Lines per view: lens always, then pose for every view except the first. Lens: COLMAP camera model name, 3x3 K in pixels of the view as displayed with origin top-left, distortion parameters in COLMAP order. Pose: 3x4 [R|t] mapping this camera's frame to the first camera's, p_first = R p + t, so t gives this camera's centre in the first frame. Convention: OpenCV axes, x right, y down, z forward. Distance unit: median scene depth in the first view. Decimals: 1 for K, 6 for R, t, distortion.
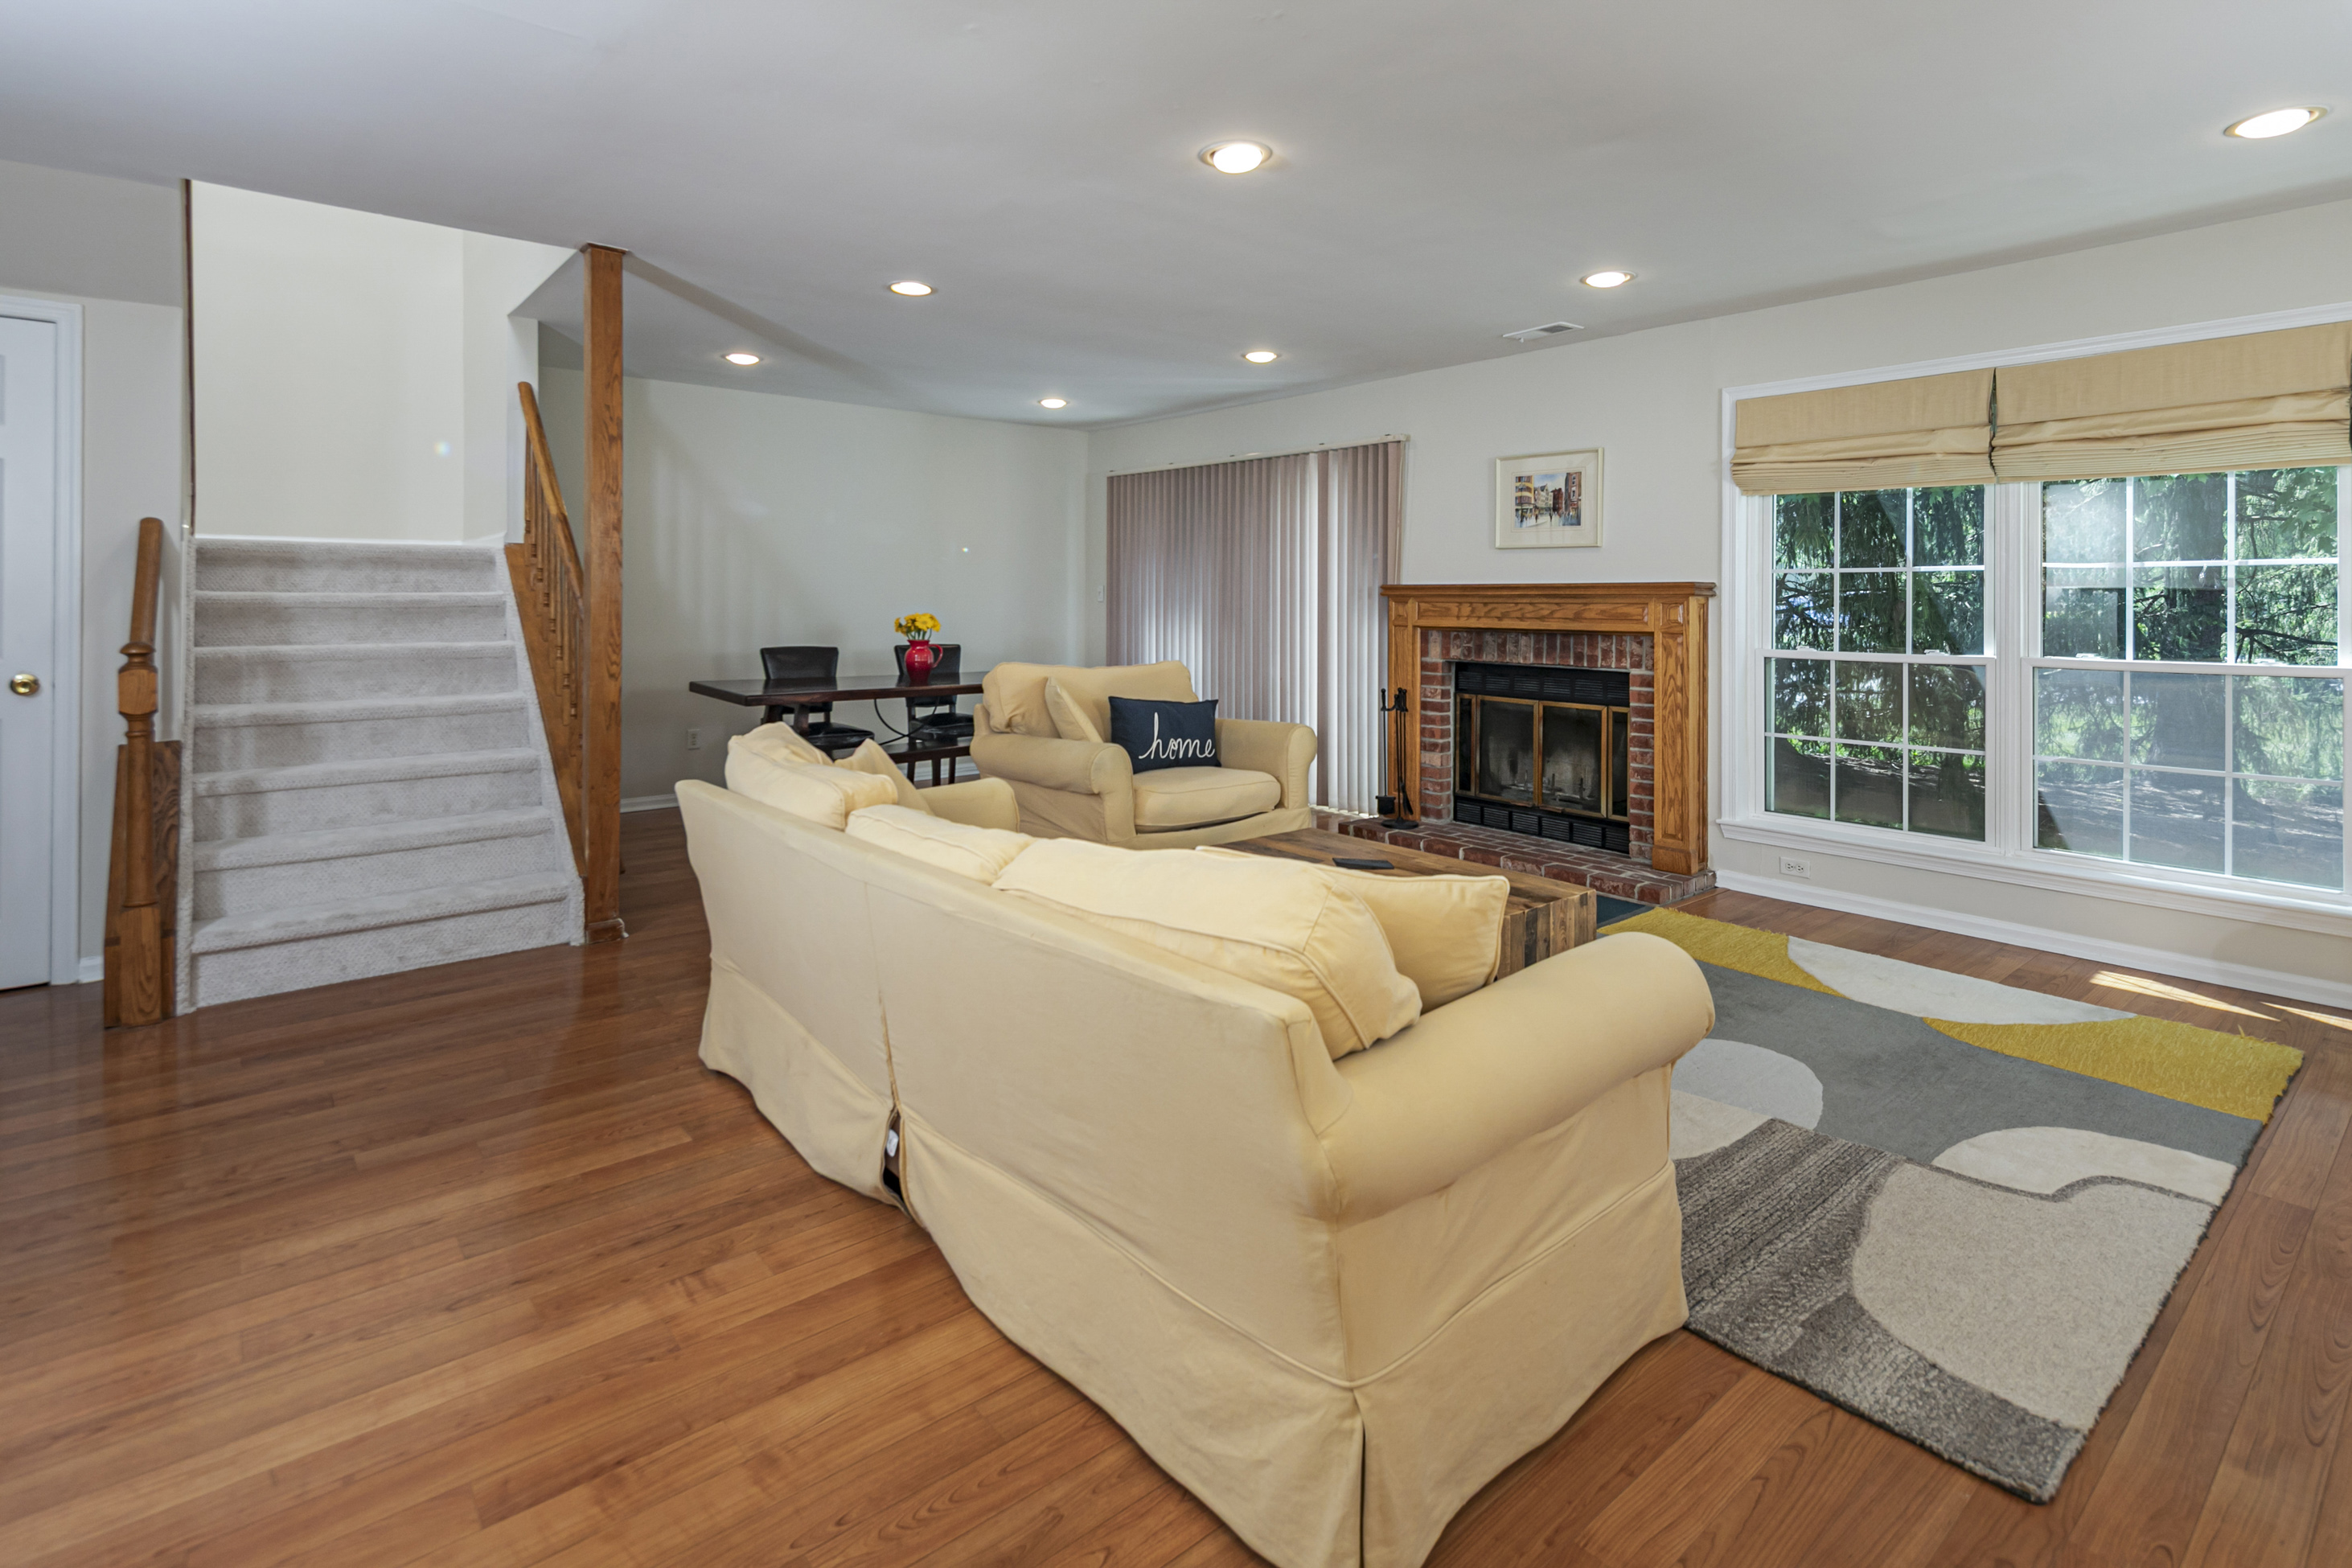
lens RADIAL K [[1164.2, 0, 1192.9], [0, 1164.2, 595.1], [0, 0, 1]] dist [0.015119, -0.006176]
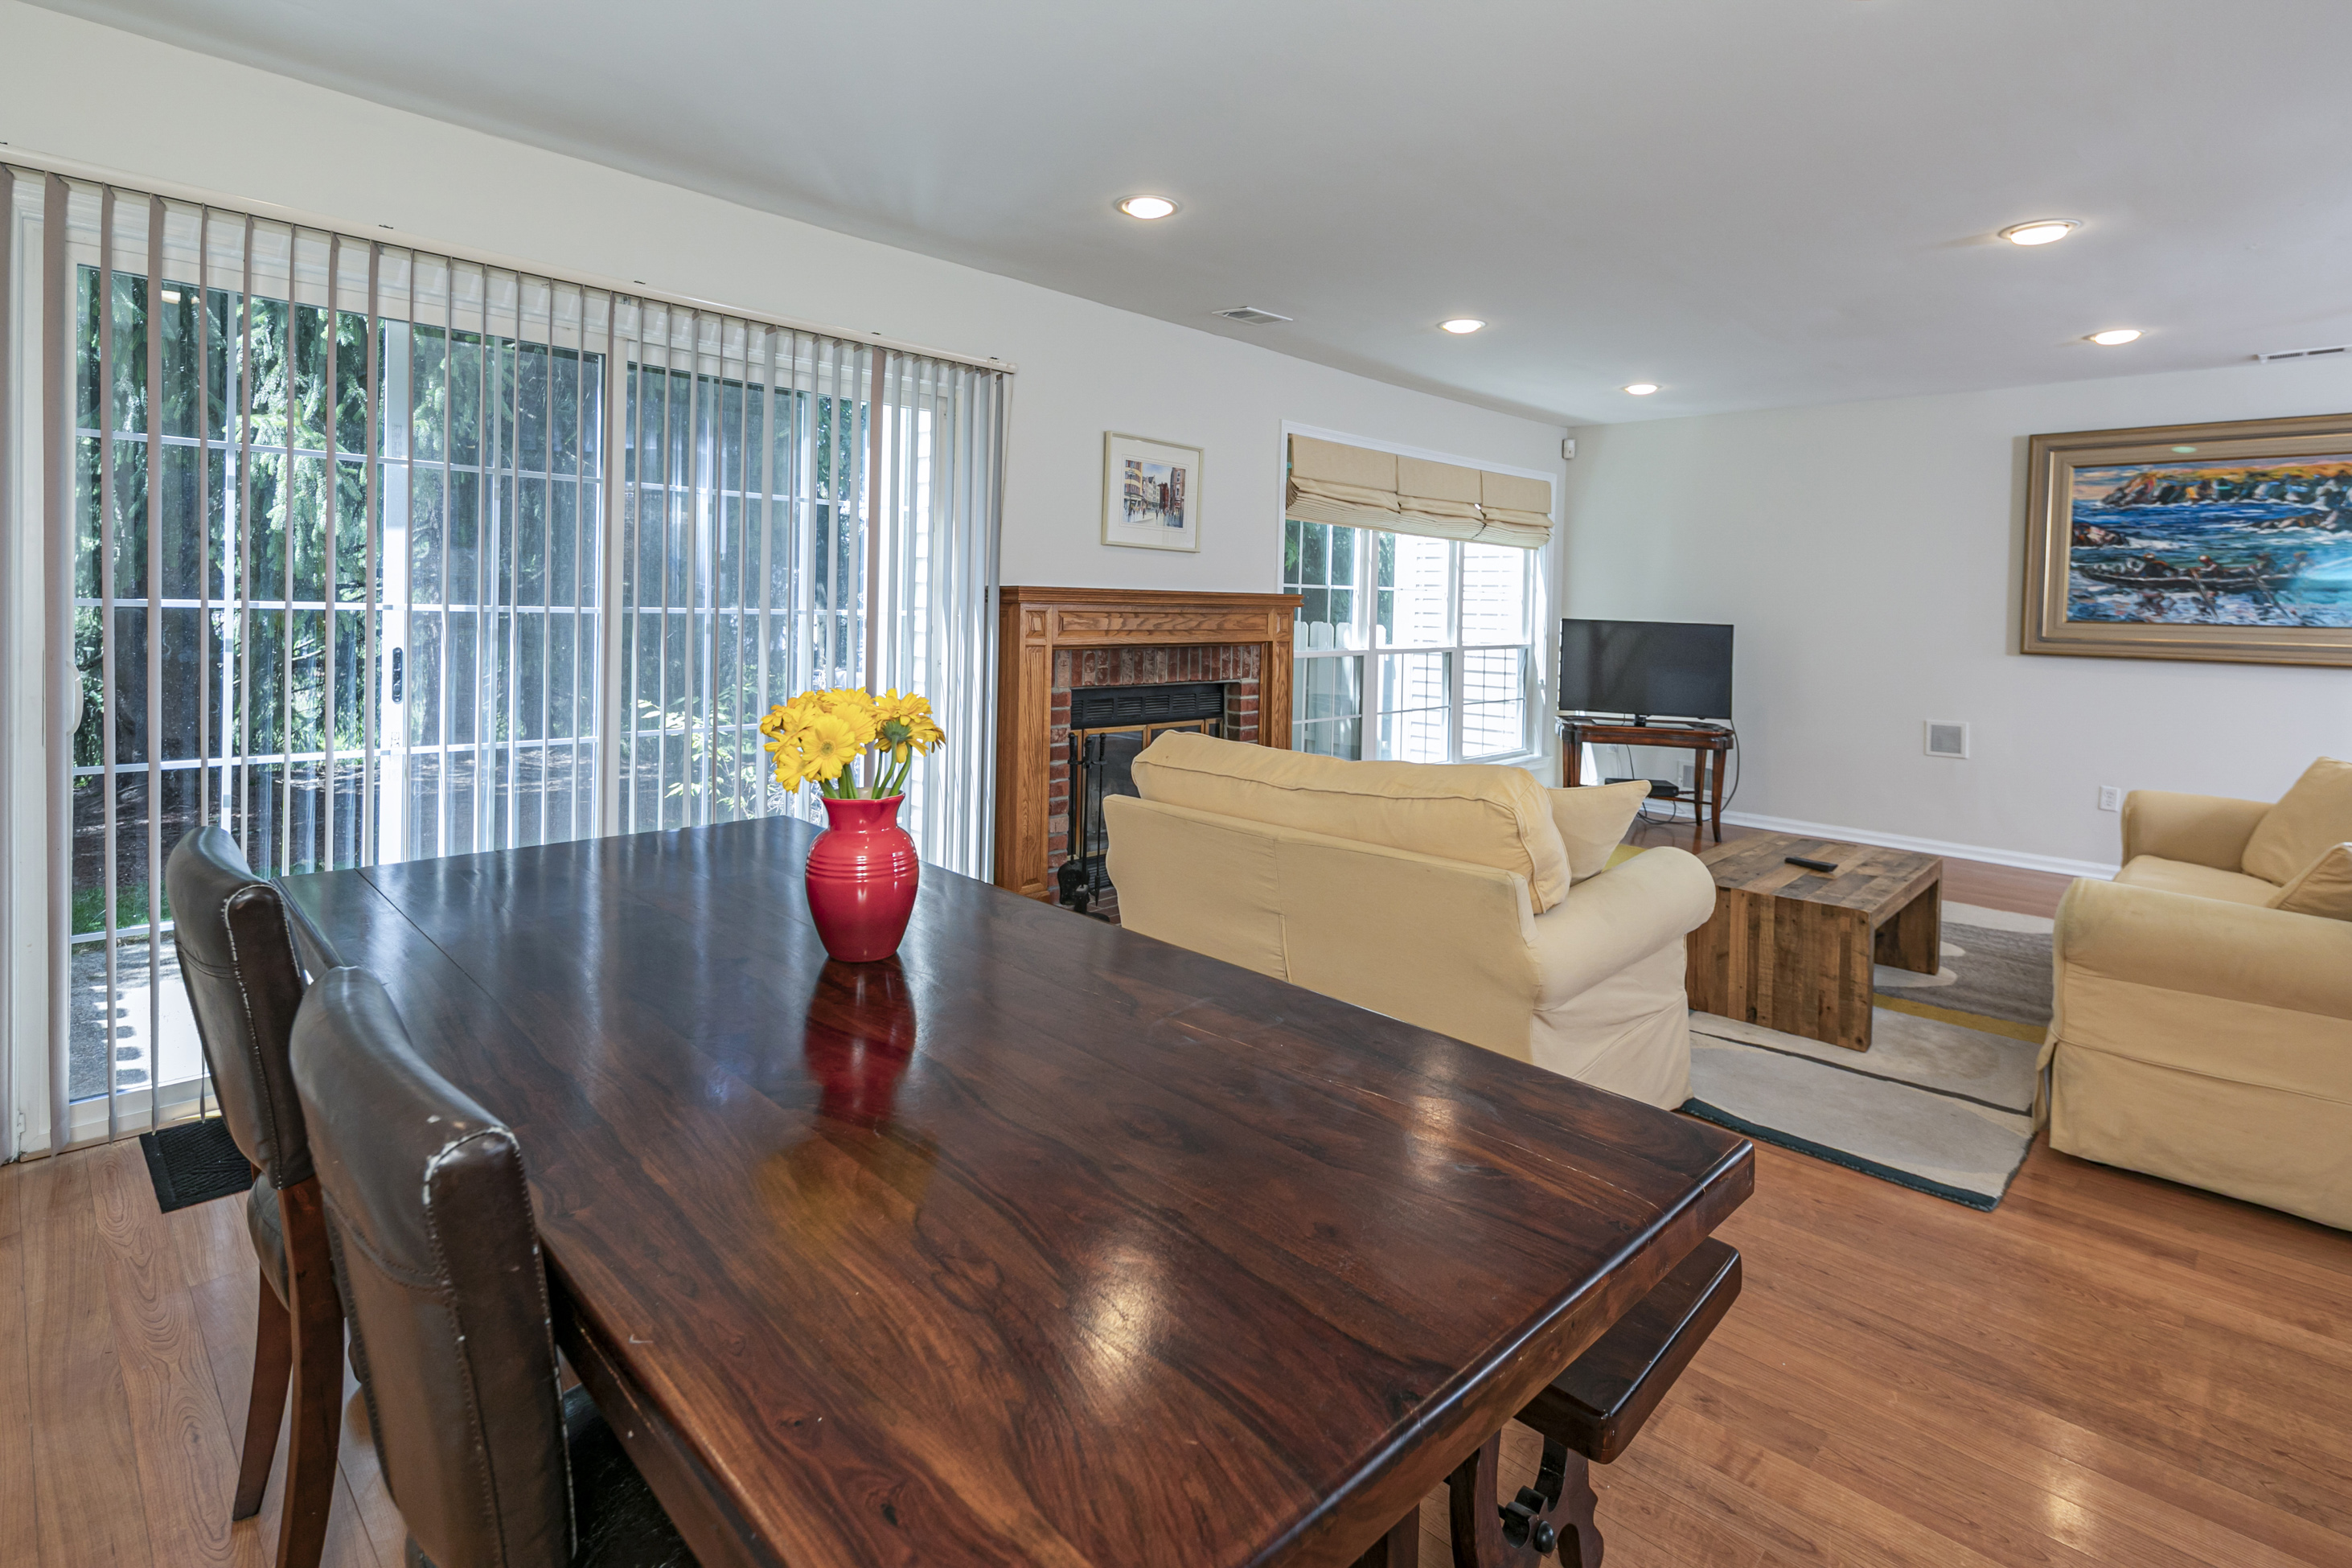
lens RADIAL K [[1164.2, 0, 1178.5], [0, 1164.2, 590.7], [0, 0, 1]] dist [0.015119, -0.006176]
pose [[-0.097739, 0.002773, 0.995208, -0.597718], [-0.025737, 0.999655, -0.005313, -0.005549], [-0.994879, -0.026133, -0.097634, 1.129366]]
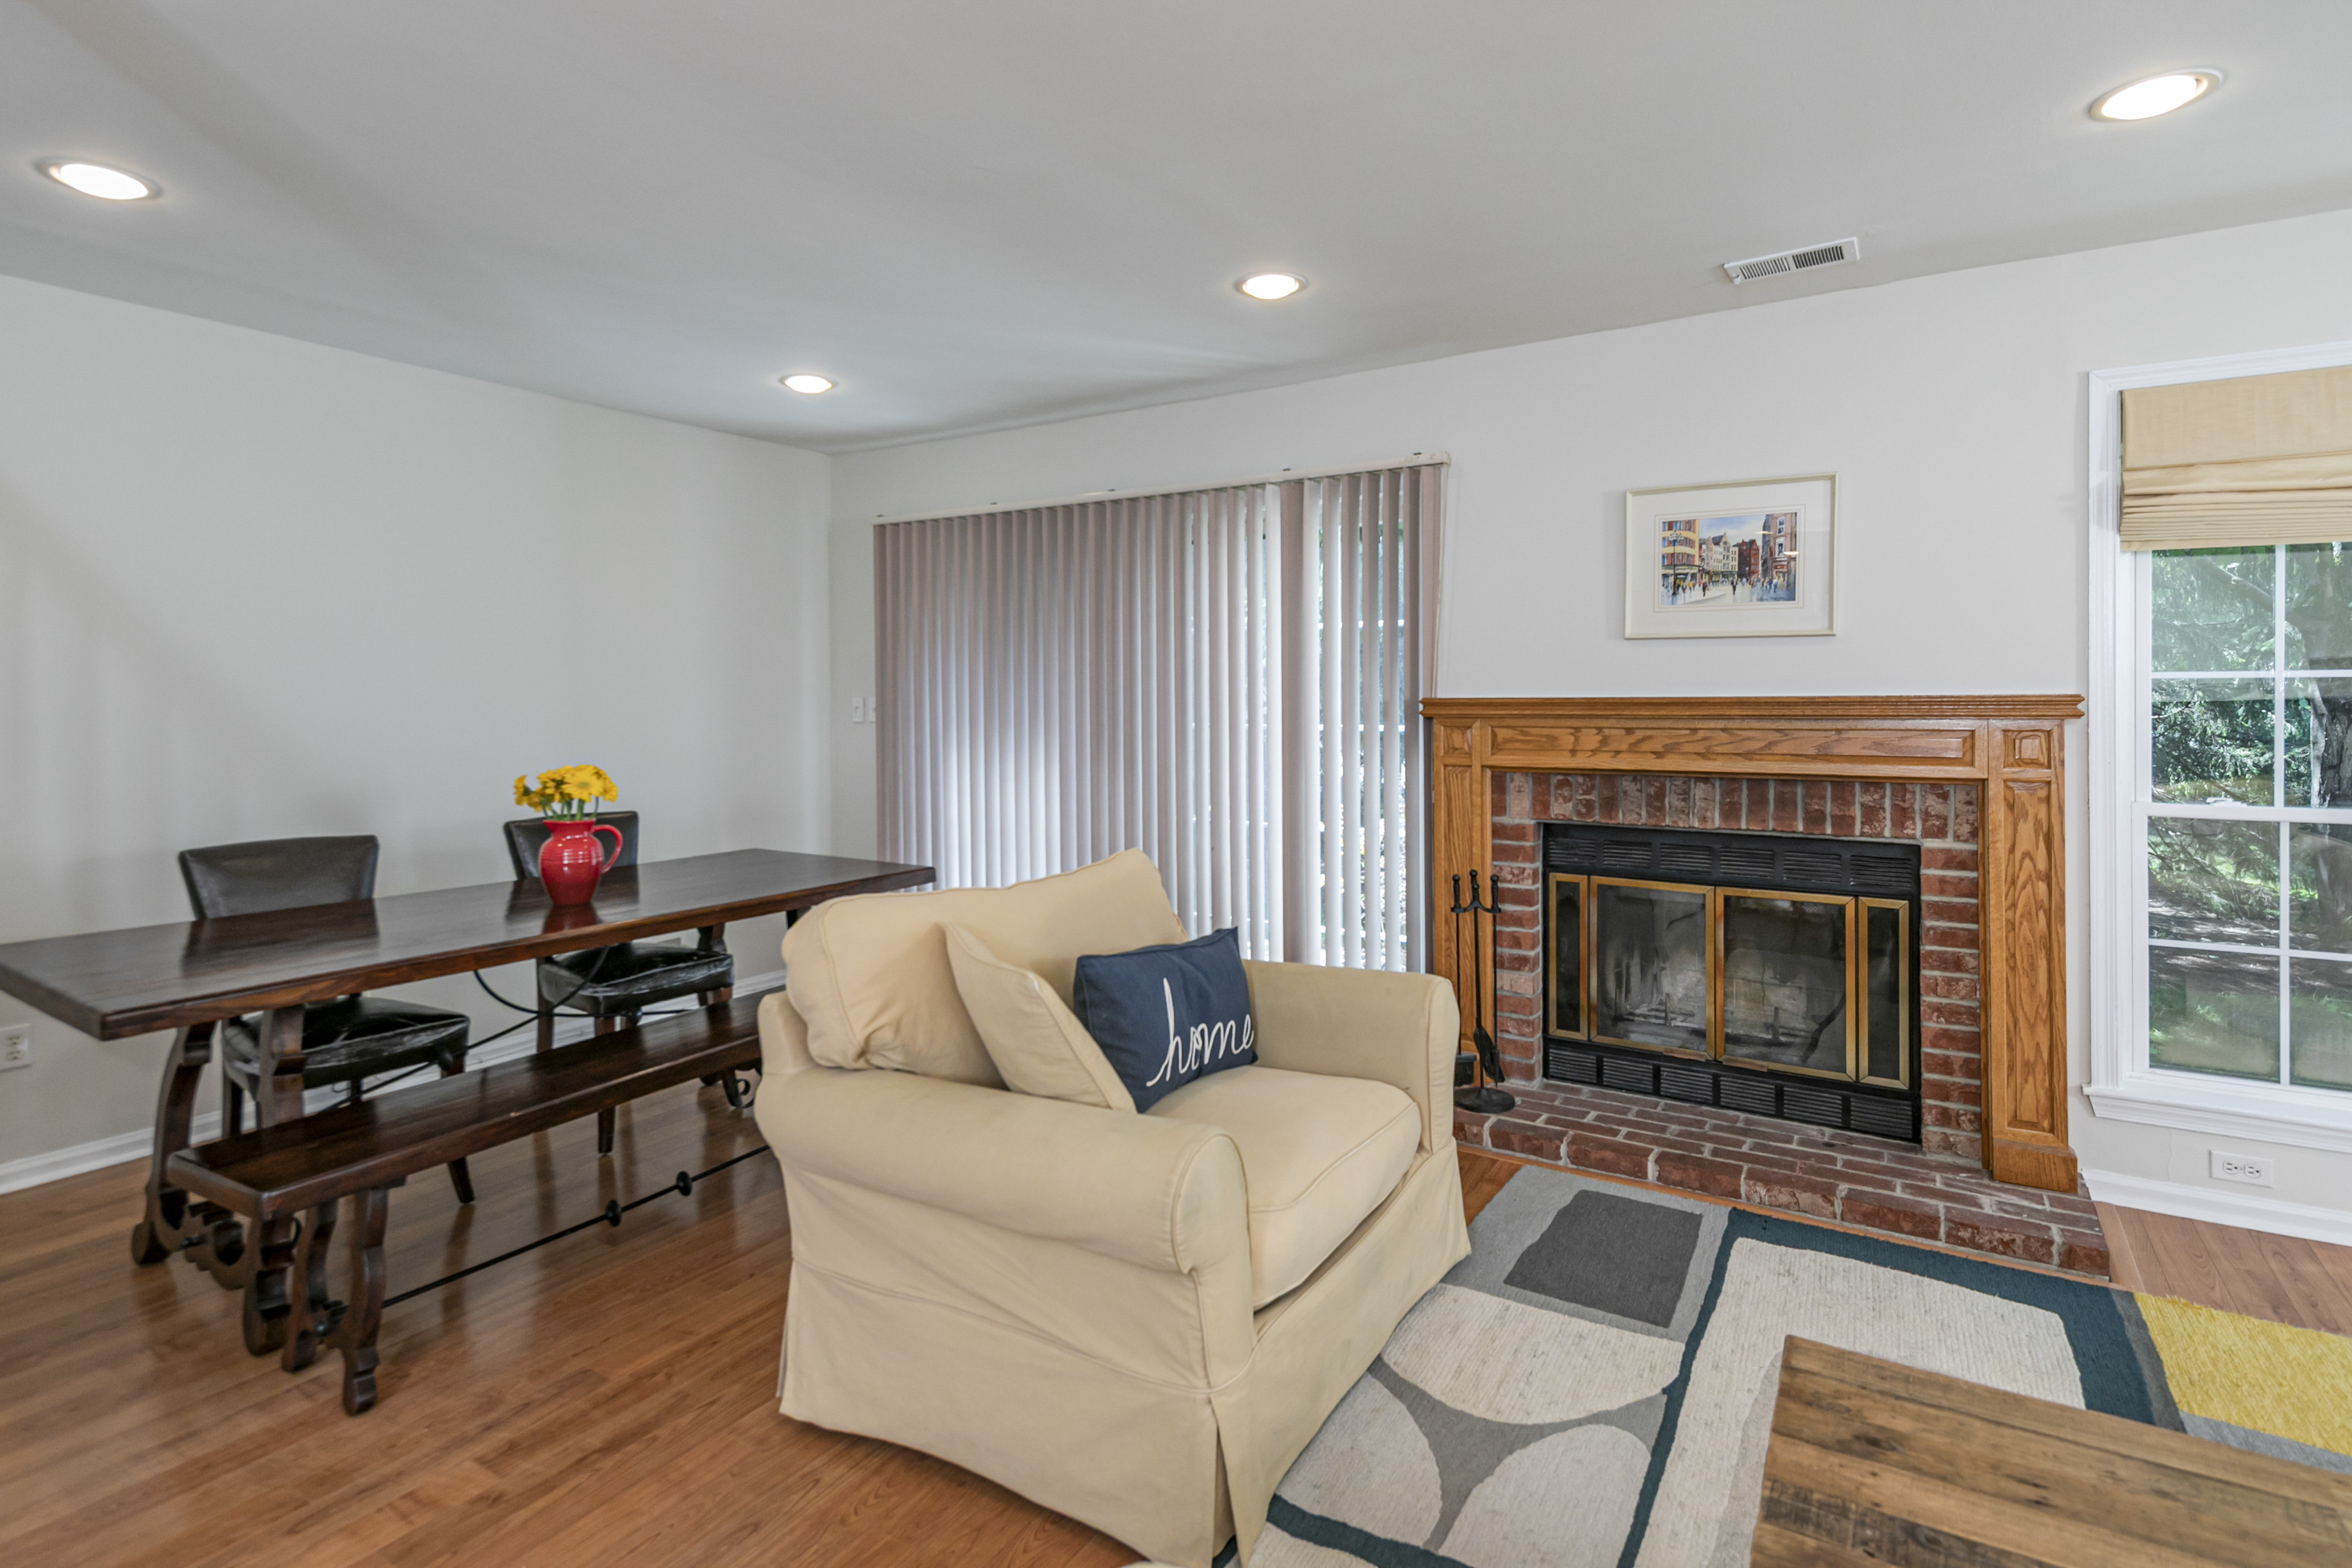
lens RADIAL K [[1164.2, 0, 1157.8], [0, 1164.2, 708.7], [0, 0, 1]] dist [0.015119, -0.006176]
pose [[0.955292, -0.014178, 0.295324, -0.173365], [0.009927, 0.999825, 0.015888, -0.016804], [-0.295497, -0.012245, 0.955265, 0.531647]]
